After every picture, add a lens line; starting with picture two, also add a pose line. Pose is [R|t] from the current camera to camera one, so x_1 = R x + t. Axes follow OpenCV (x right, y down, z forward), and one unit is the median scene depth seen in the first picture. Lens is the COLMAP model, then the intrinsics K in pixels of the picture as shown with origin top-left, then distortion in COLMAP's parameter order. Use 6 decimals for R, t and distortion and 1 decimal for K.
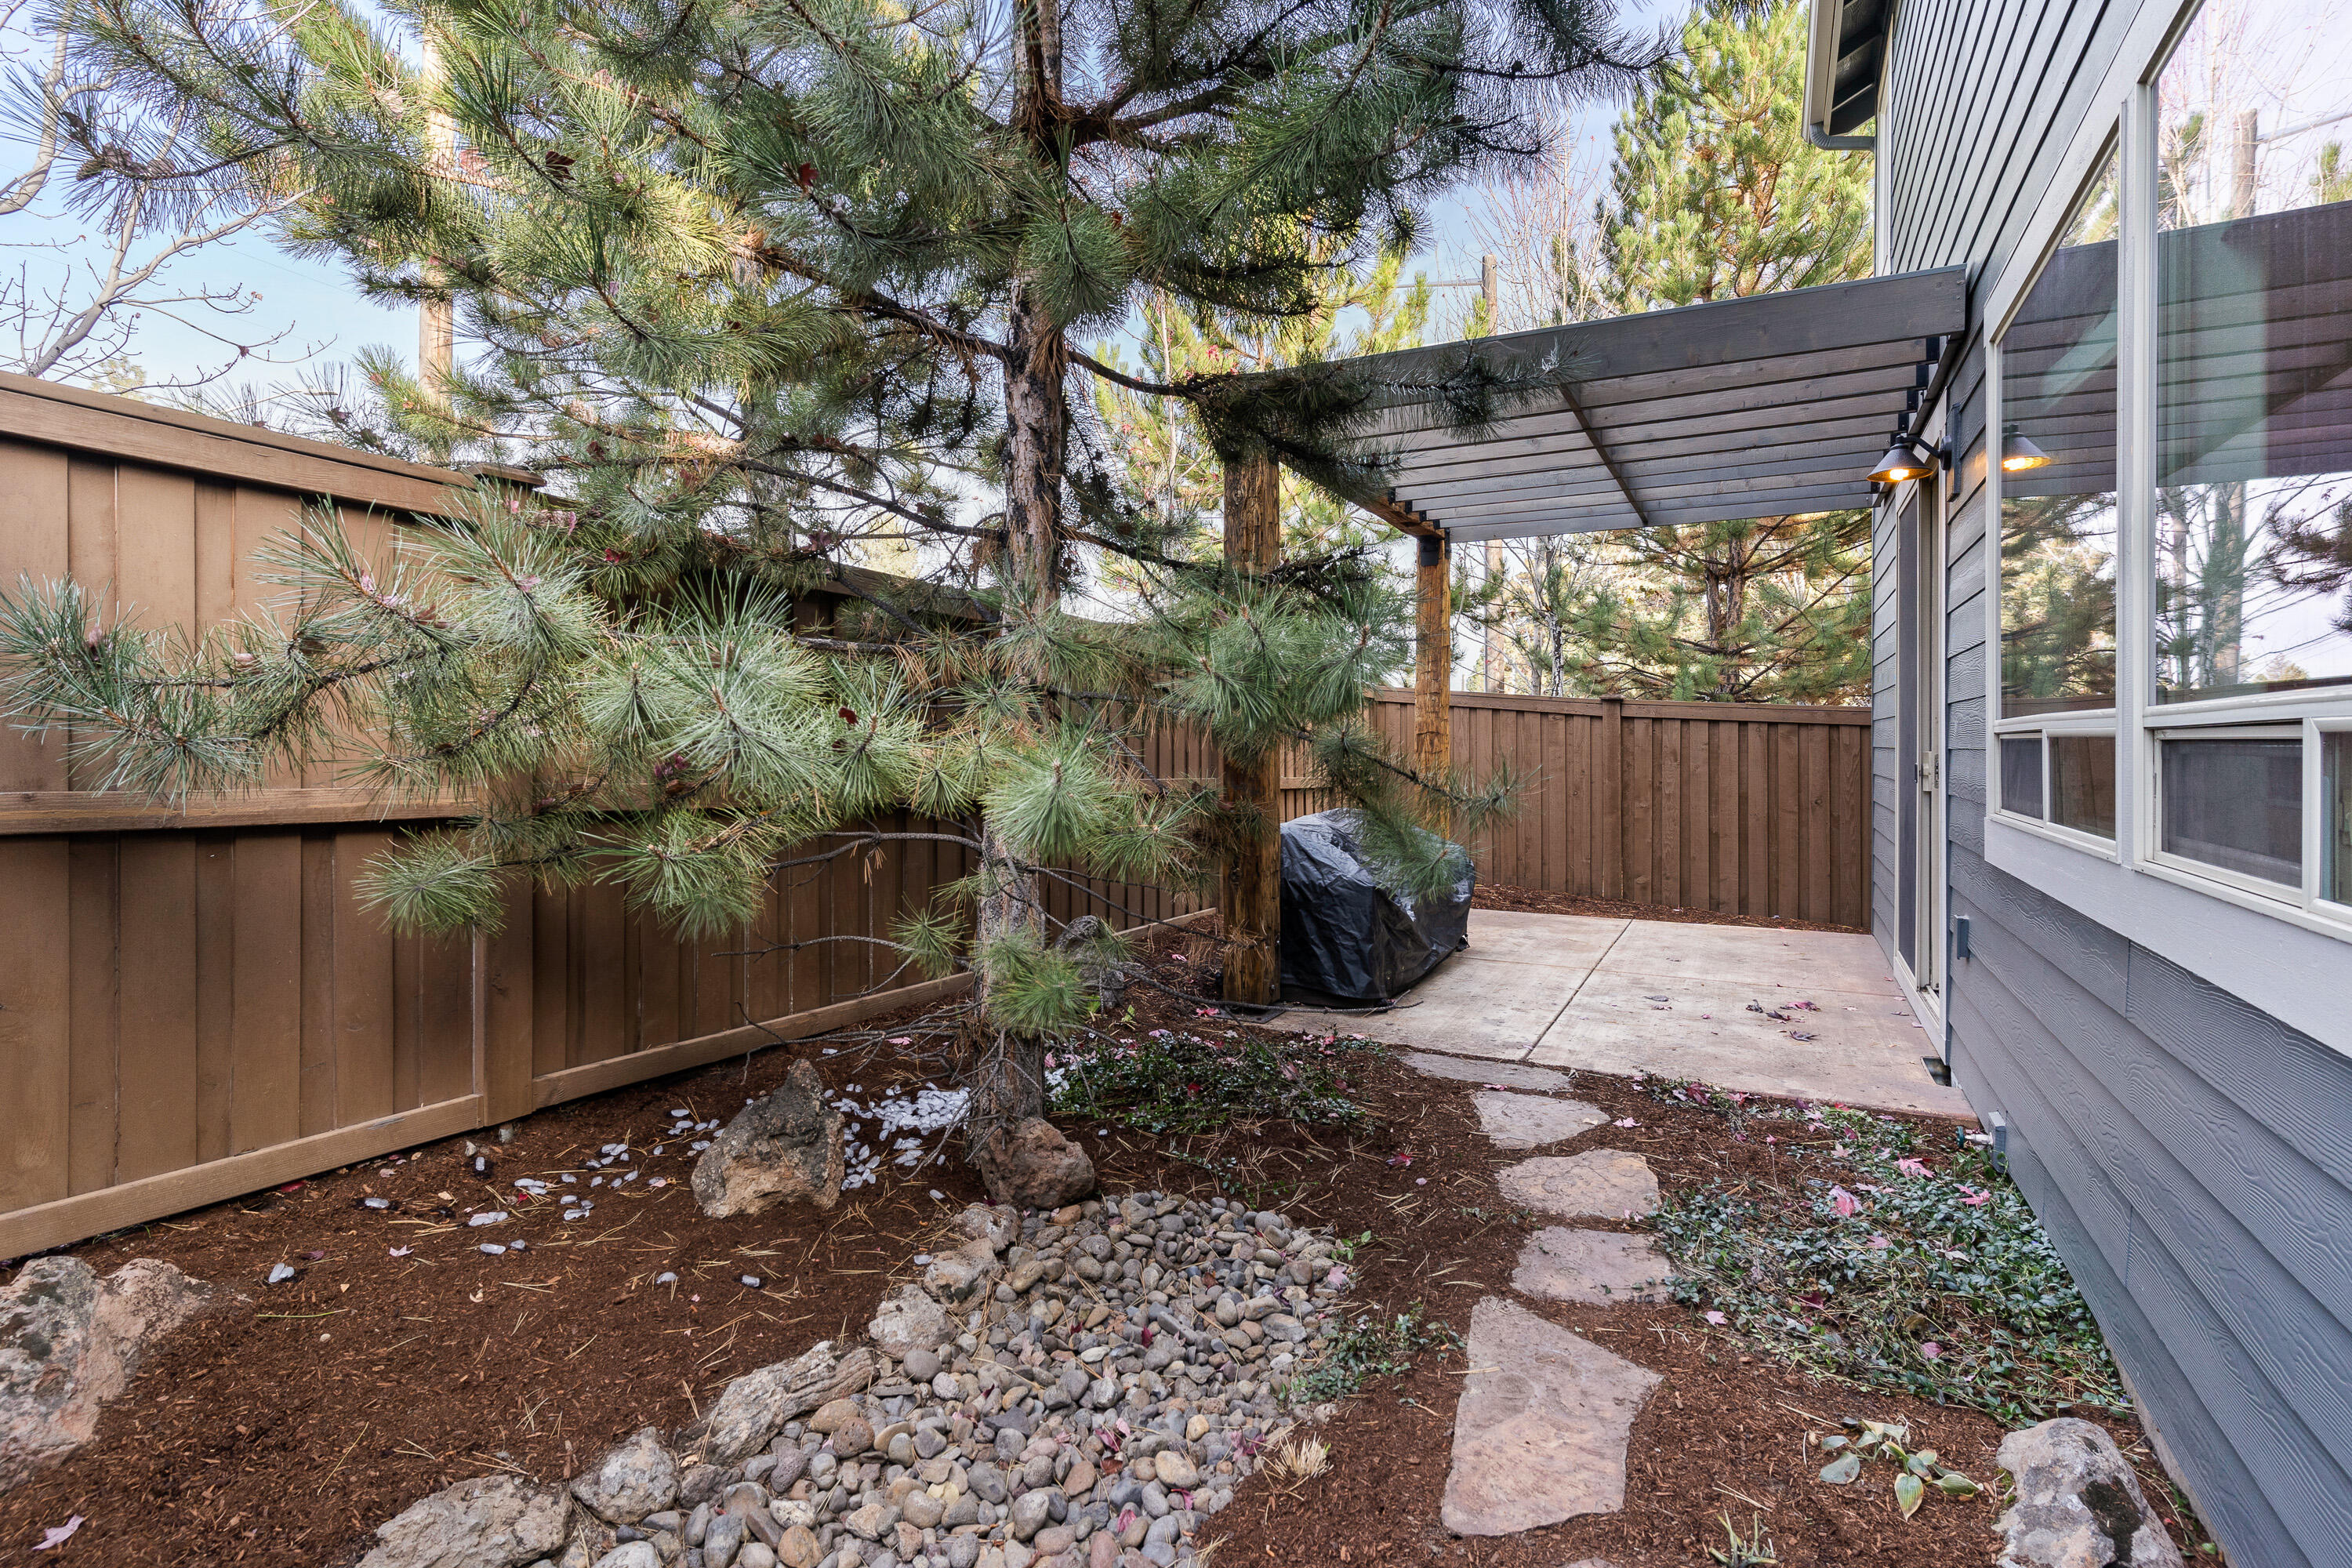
lens RADIAL K [[1142.6, 0, 1166.3], [0, 1142.6, 761.5], [0, 0, 1]] dist [-0.006314, 0.004099]
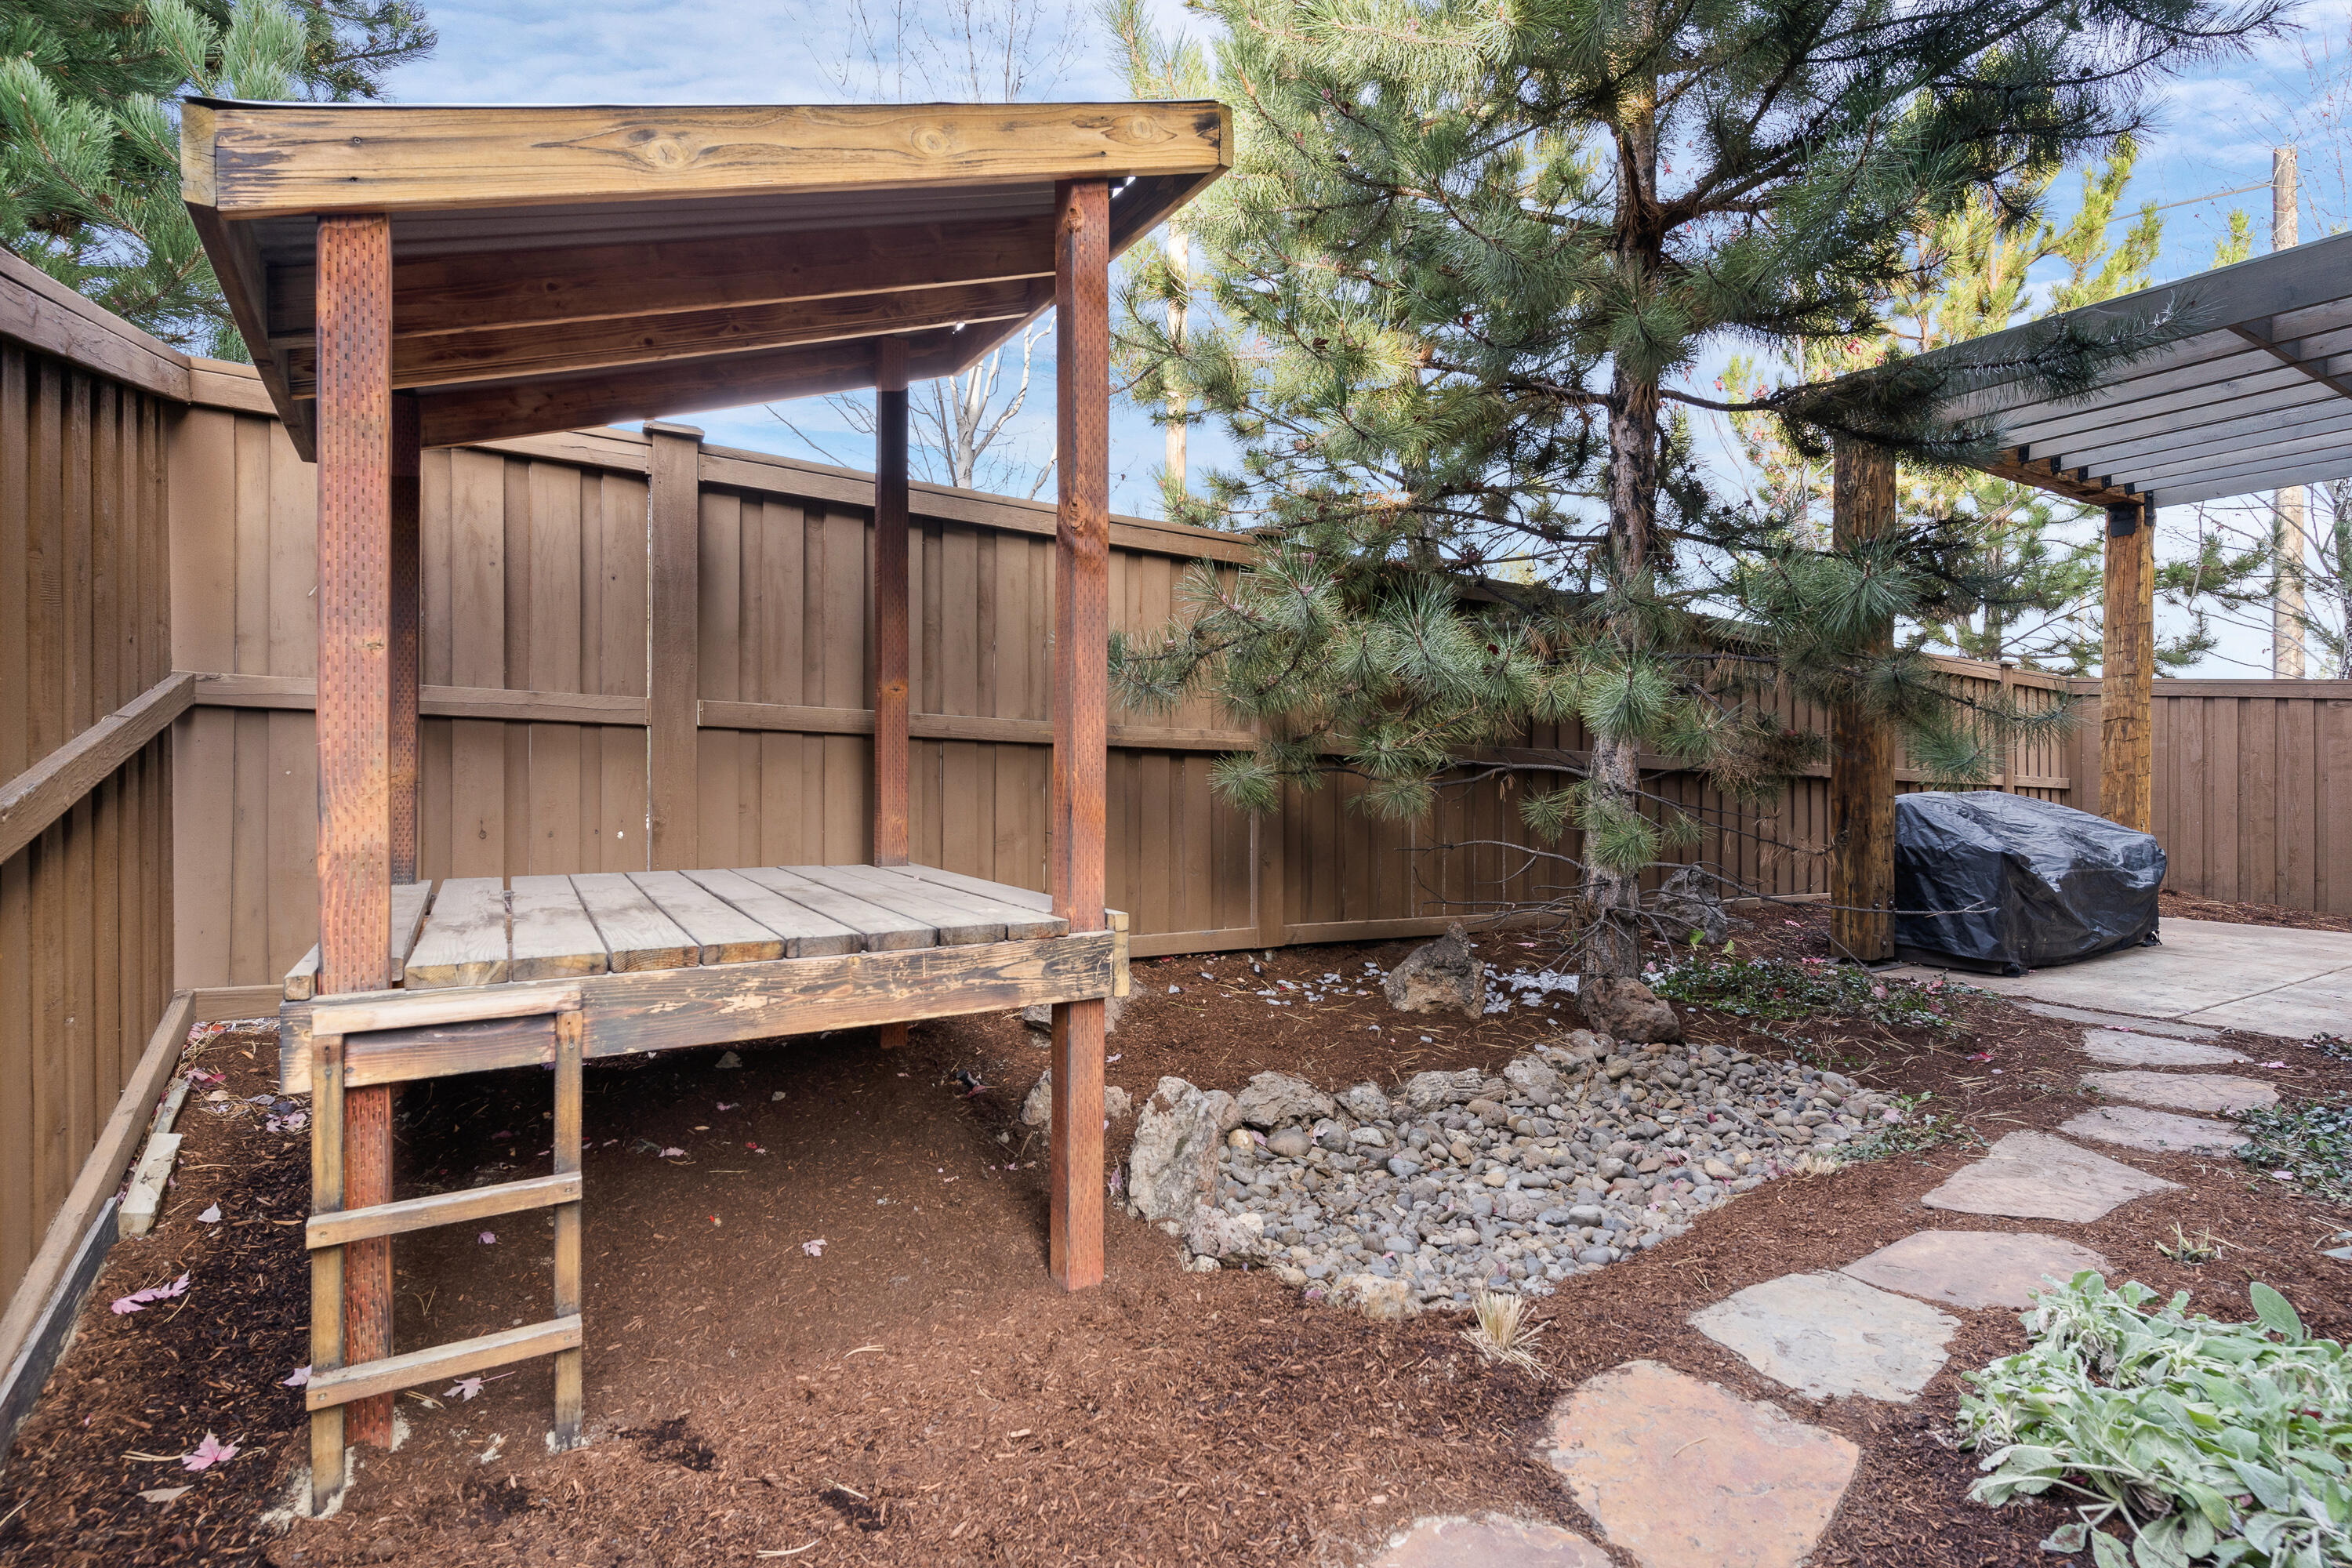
lens RADIAL K [[1142.6, 0, 1178.0], [0, 1142.6, 788.2], [0, 0, 1]] dist [-0.006314, 0.004099]
pose [[0.864228, 0.000330, -0.503100, 0.090421], [-0.006573, 0.999922, -0.010635, 0.104847], [0.503058, 0.012498, 0.864163, -0.377570]]
